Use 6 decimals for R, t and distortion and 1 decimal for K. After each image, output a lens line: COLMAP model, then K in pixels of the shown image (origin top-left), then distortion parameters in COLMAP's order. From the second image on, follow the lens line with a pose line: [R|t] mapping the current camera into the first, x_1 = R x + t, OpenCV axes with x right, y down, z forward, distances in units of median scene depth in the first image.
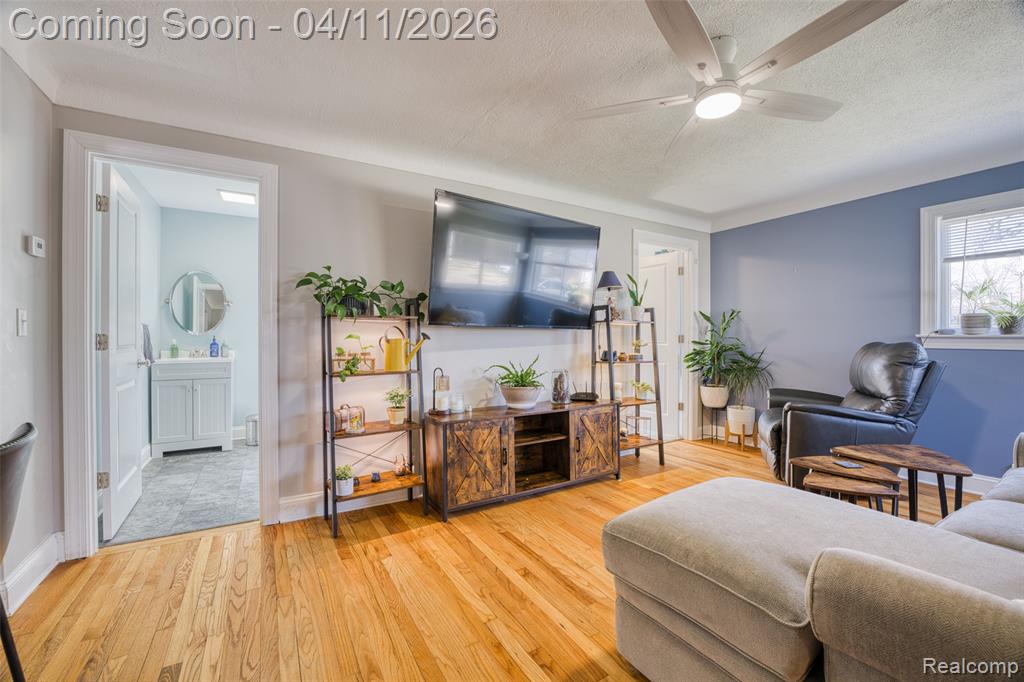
lens RADIAL K [[414.5, 0, 508.6], [0, 414.5, 340.1], [0, 0, 1]] dist [-0.000871, -0.000047]
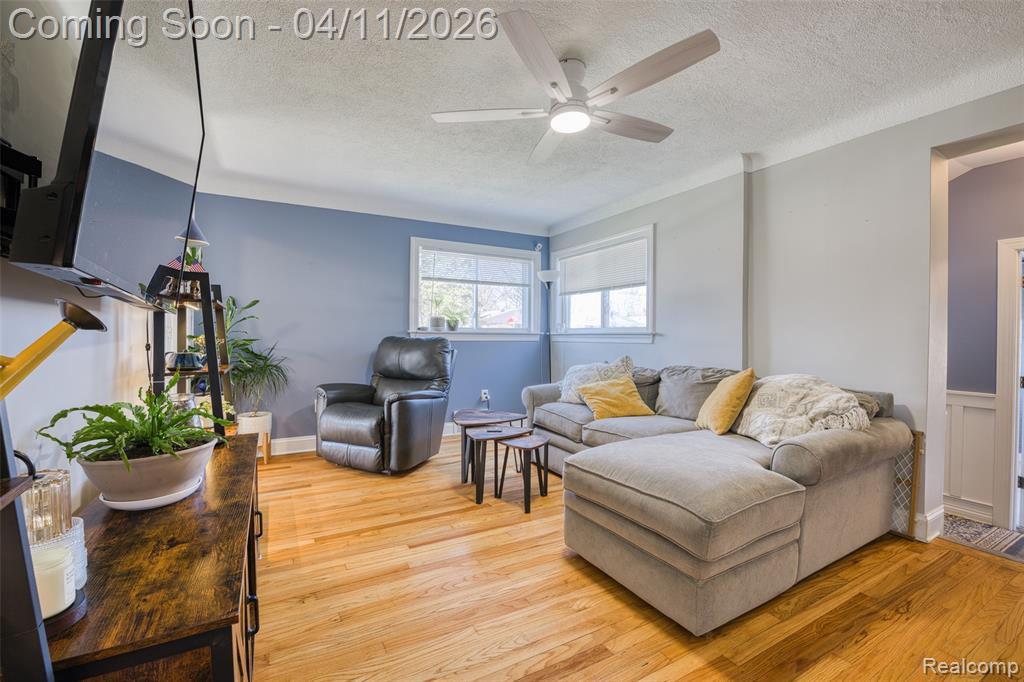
lens RADIAL K [[414.5, 0, 509.3], [0, 414.5, 340.8], [0, 0, 1]] dist [-0.000871, -0.000047]
pose [[0.076856, -0.017871, 0.996882, -0.336532], [-0.001689, 0.999836, 0.018054, -0.004877], [-0.997041, -0.003071, 0.076813, 0.591013]]
